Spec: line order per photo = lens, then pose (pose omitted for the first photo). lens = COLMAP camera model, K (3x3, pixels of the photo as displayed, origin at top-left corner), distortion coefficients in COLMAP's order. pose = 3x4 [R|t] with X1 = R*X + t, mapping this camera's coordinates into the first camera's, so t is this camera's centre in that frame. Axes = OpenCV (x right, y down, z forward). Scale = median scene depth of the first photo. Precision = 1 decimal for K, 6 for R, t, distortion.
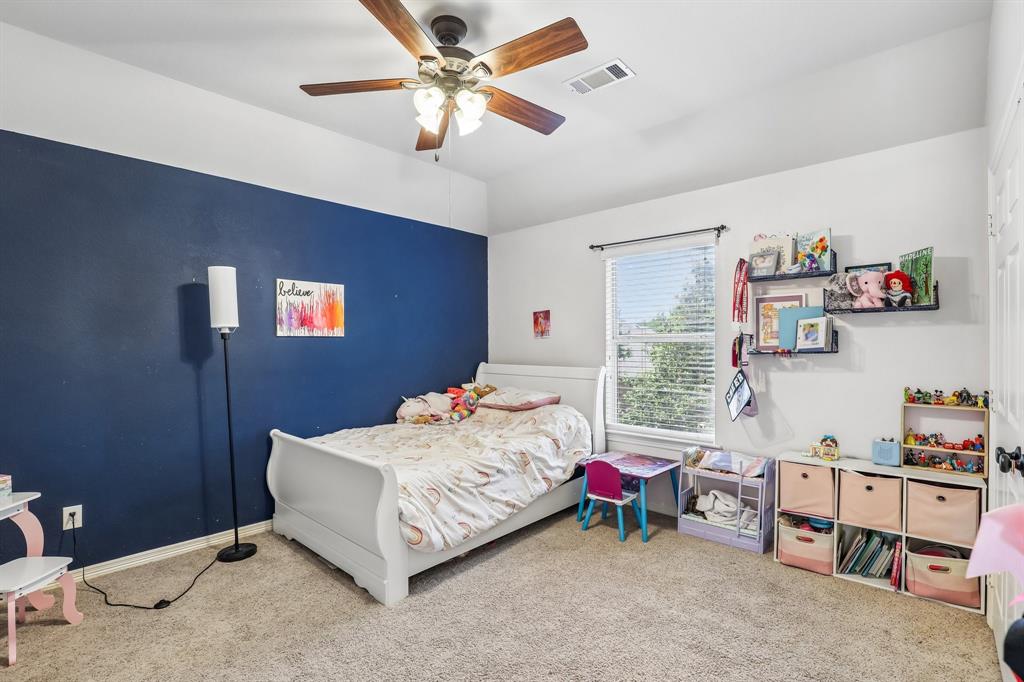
lens RADIAL K [[475.3, 0, 517.6], [0, 475.3, 348.5], [0, 0, 1]] dist [-0.029676, 0.000806]
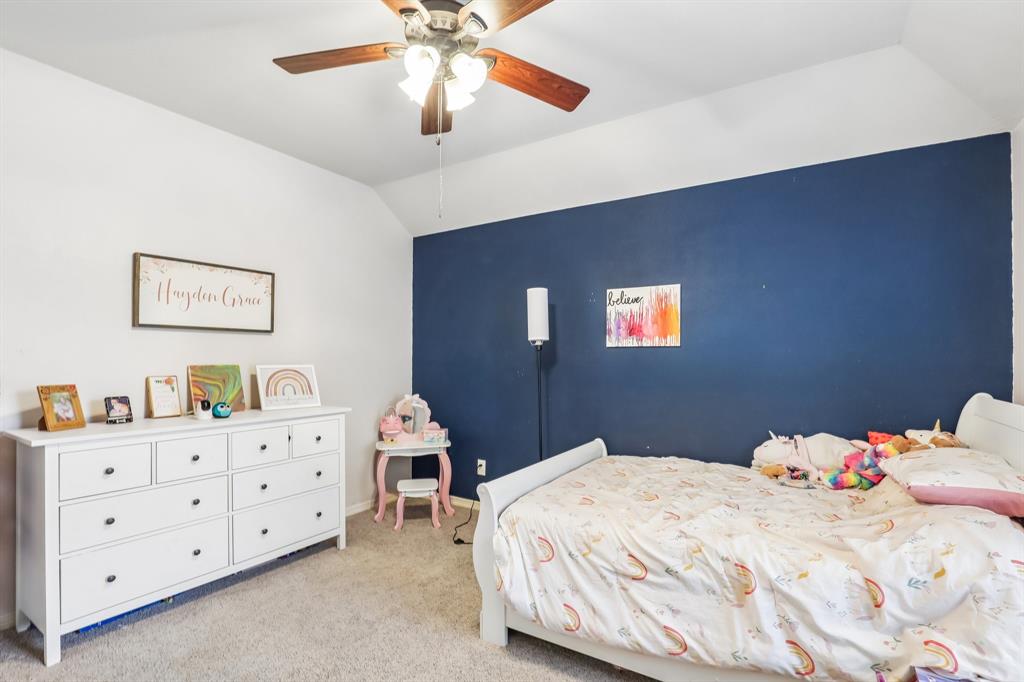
lens RADIAL K [[475.3, 0, 517.6], [0, 475.3, 348.5], [0, 0, 1]] dist [-0.029676, 0.000806]
pose [[0.165809, -0.006047, -0.986139, 0.473519], [-0.010224, 0.999917, -0.007850, -0.012595], [0.986105, 0.011384, 0.165733, 0.661772]]
